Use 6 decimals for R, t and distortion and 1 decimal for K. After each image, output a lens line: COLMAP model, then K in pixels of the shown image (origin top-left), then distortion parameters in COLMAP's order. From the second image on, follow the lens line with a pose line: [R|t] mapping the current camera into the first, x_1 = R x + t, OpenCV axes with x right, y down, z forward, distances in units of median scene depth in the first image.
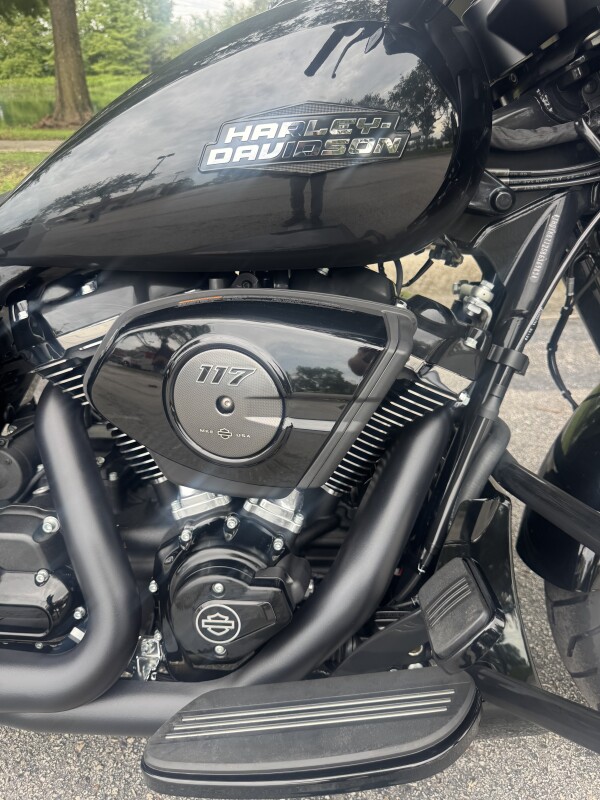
lens RADIAL K [[579.1, 0, 300.0], [0, 579.1, 400.0], [0, 0, 1]] dist [0.006368, -0.013593]
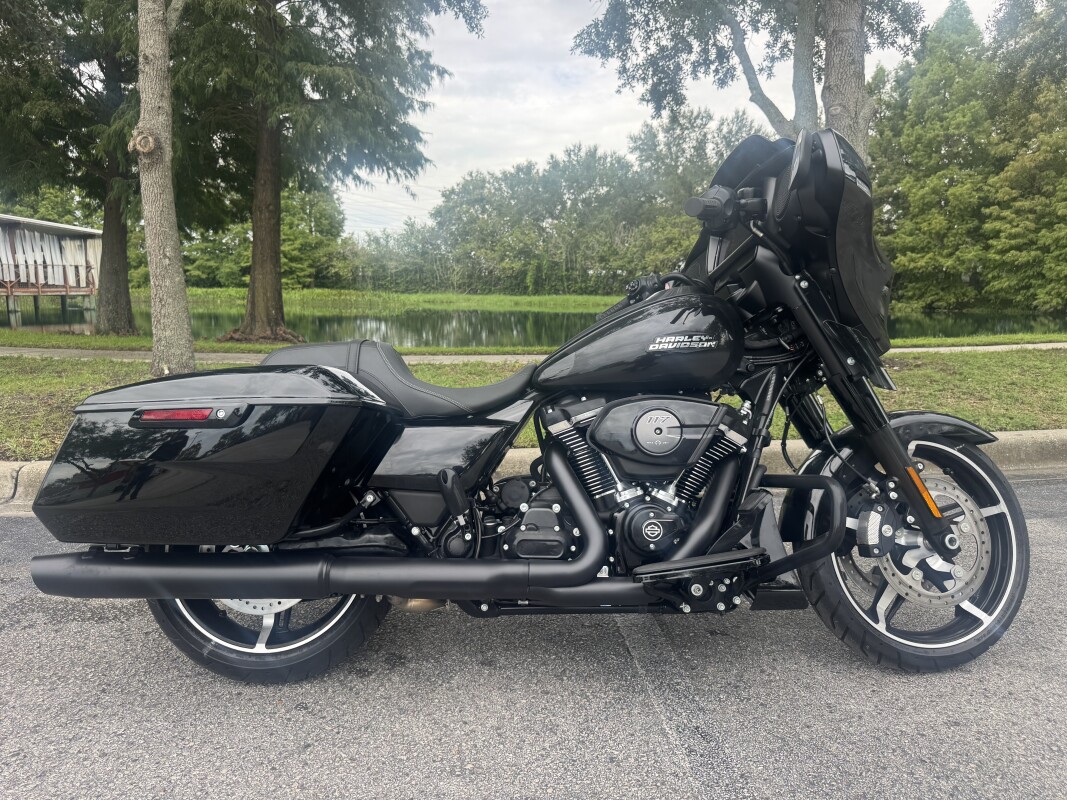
lens RADIAL K [[755.5, 0, 533.5], [0, 755.5, 400.0], [0, 0, 1]] dist [0.041998, -0.053711]
pose [[0.997538, 0.016360, 0.068189, -0.045764], [0.009558, 0.931609, -0.363337, 0.054842], [-0.069470, 0.363094, 0.929159, -0.108427]]
